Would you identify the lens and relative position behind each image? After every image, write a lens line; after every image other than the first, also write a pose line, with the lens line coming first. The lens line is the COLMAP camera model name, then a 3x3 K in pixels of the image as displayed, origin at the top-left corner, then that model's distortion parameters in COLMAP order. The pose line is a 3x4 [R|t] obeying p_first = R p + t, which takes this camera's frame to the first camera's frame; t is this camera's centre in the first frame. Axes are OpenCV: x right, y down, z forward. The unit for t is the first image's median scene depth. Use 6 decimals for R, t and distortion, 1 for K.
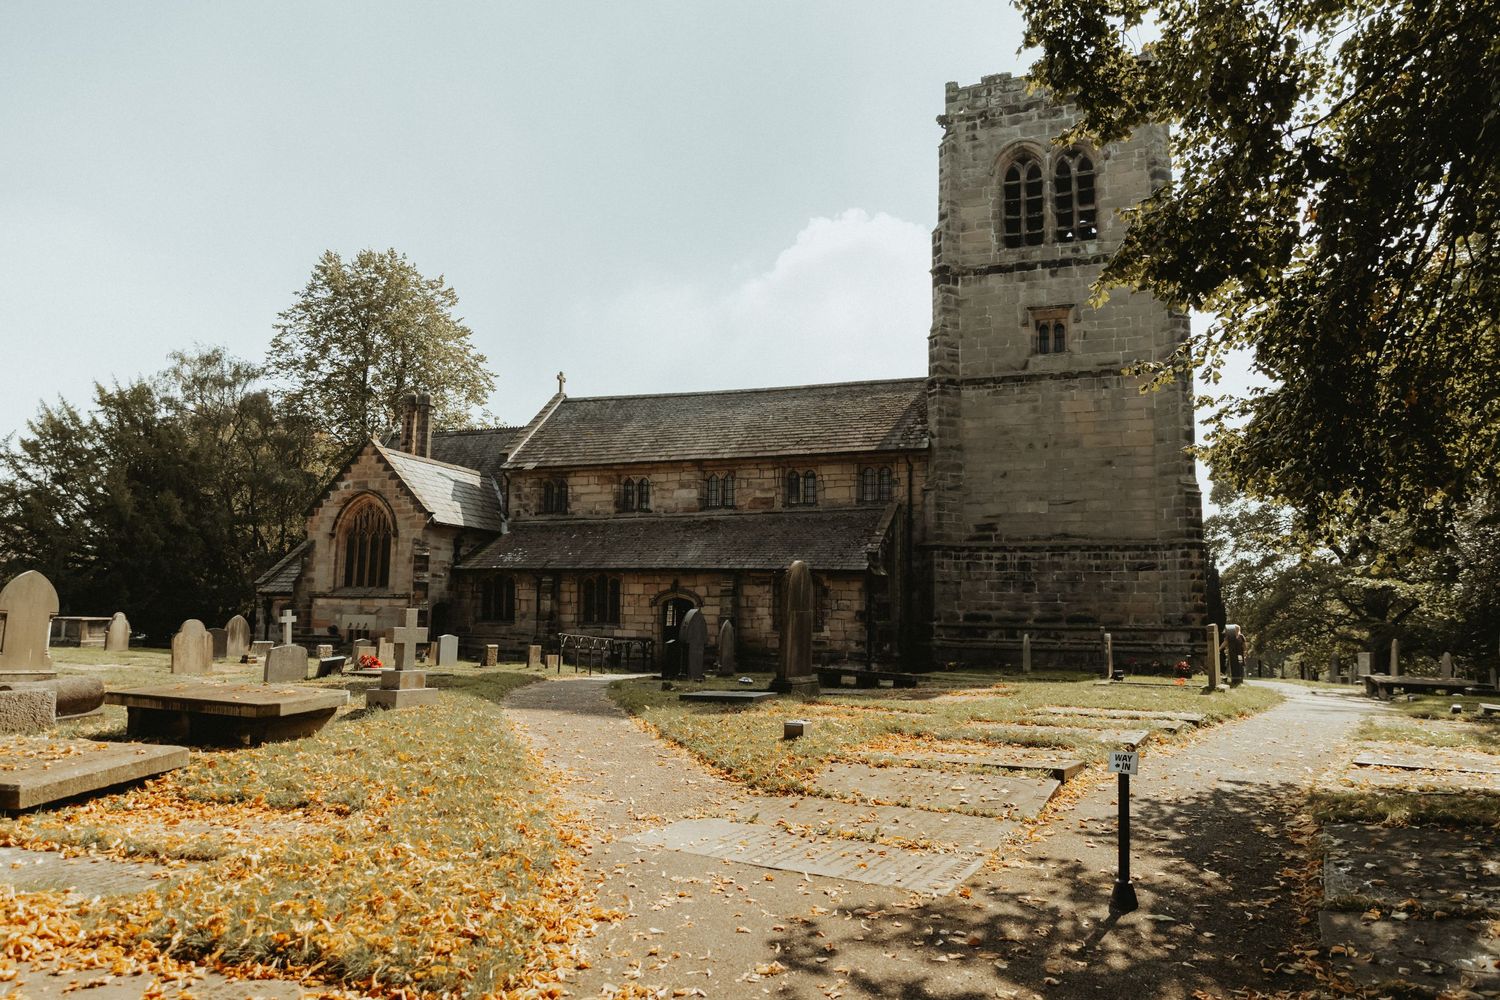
lens RADIAL K [[996.5, 0, 742.8], [0, 996.5, 503.6], [0, 0, 1]] dist [0.013026, -0.006765]
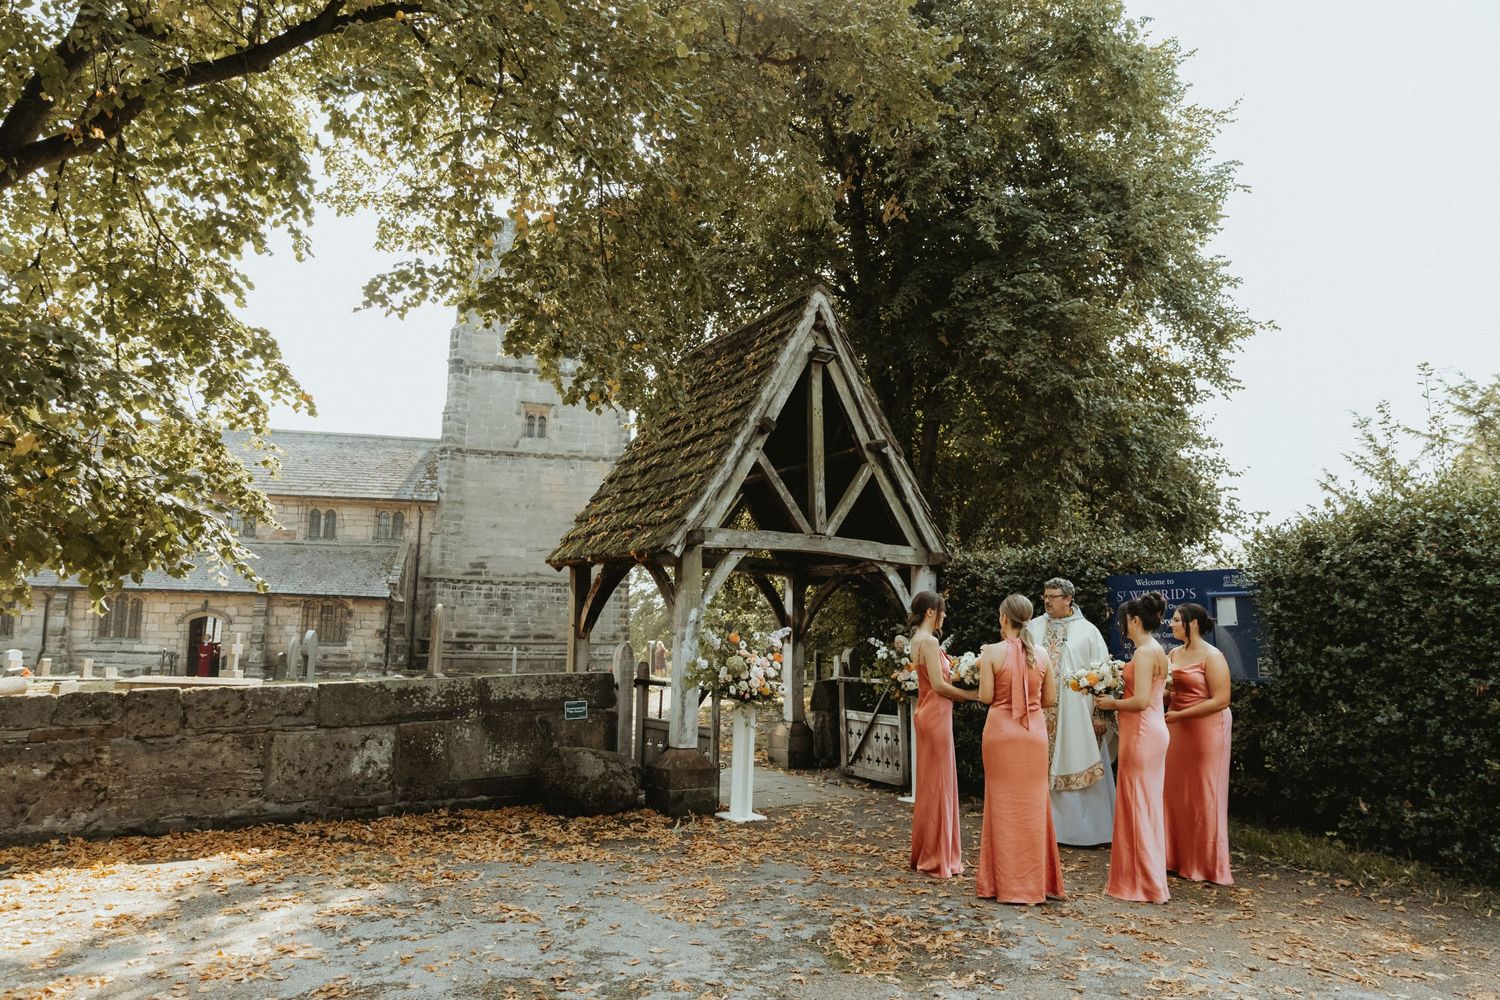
lens RADIAL K [[996.5, 0, 742.8], [0, 996.5, 503.6], [0, 0, 1]] dist [0.013026, -0.006765]
pose [[0.838796, 0.075419, 0.539197, -0.173459], [-0.066971, 0.997131, -0.035289, -0.033499], [-0.540311, -0.006510, 0.841440, -0.279508]]
